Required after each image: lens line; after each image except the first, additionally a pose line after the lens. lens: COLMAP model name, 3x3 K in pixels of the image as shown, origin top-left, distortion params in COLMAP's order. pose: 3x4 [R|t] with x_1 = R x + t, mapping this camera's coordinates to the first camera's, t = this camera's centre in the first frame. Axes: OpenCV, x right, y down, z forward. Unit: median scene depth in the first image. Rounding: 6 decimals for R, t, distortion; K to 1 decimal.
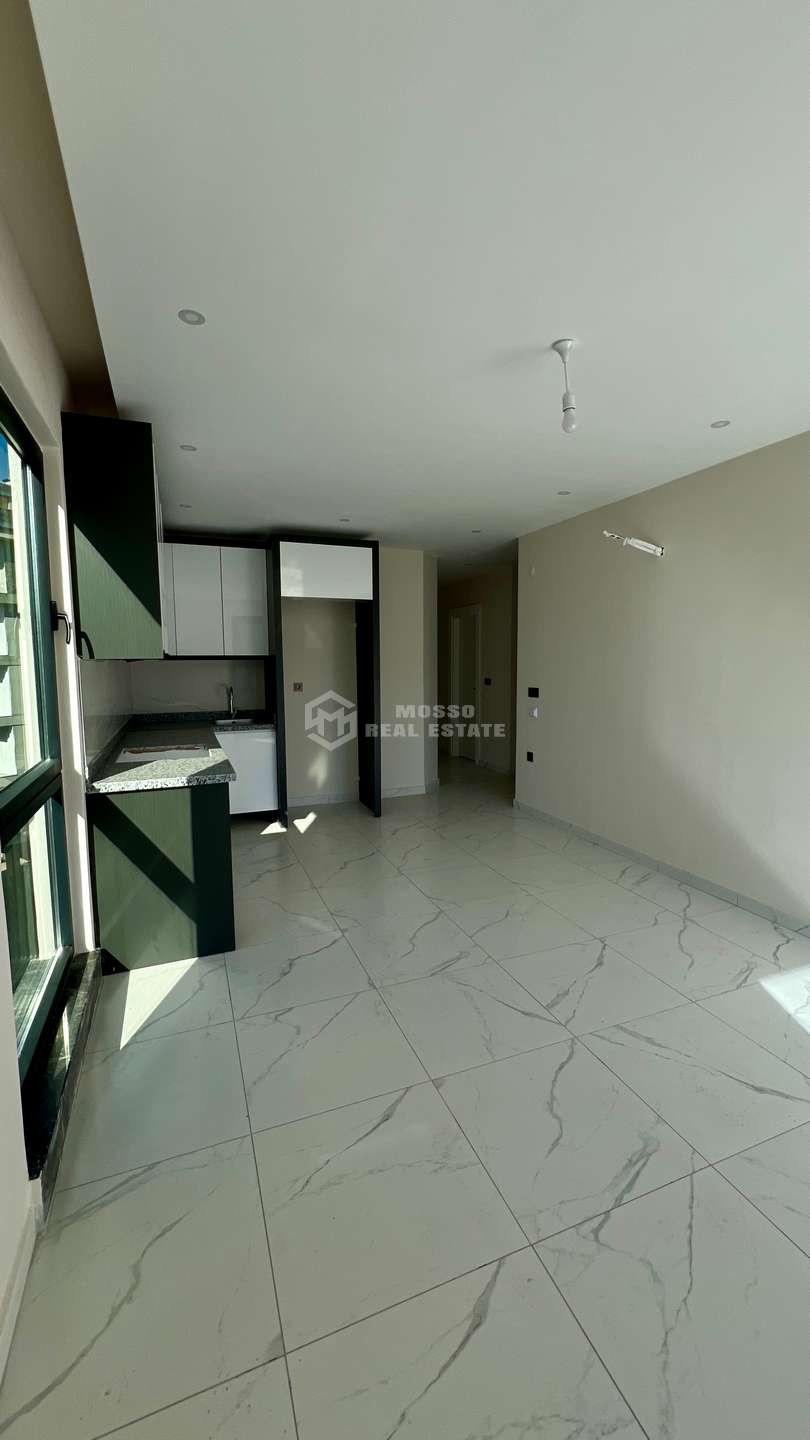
lens RADIAL K [[572.4, 0, 405.3], [0, 572.4, 720.0], [0, 0, 1]] dist [-0.000136, -0.000009]
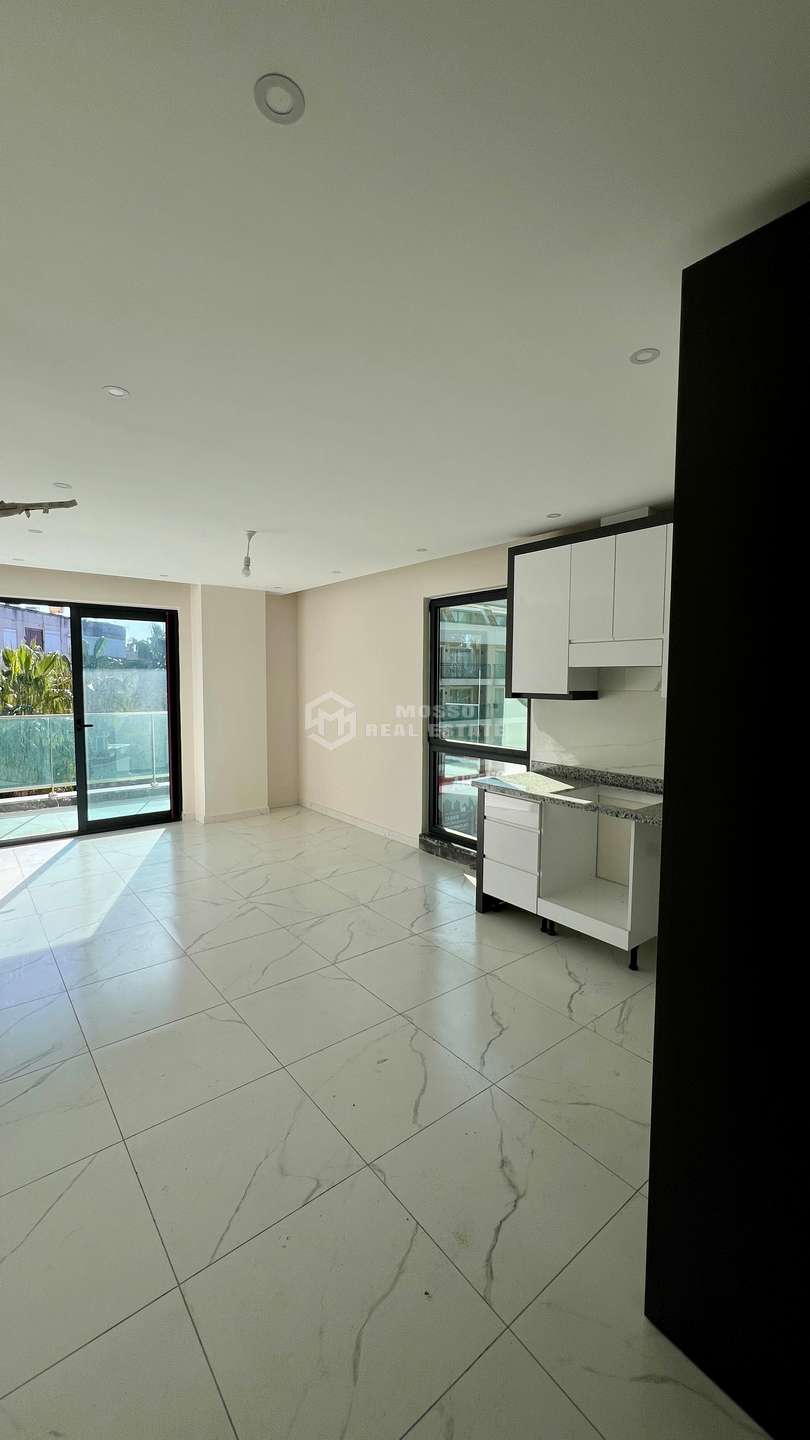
lens RADIAL K [[572.4, 0, 406.4], [0, 572.4, 719.3], [0, 0, 1]] dist [-0.000136, -0.000009]
pose [[-0.955779, 0.022610, -0.293214, 0.289056], [-0.027784, 0.985638, 0.166569, -0.313677], [0.292769, 0.167349, -0.941425, 2.475288]]
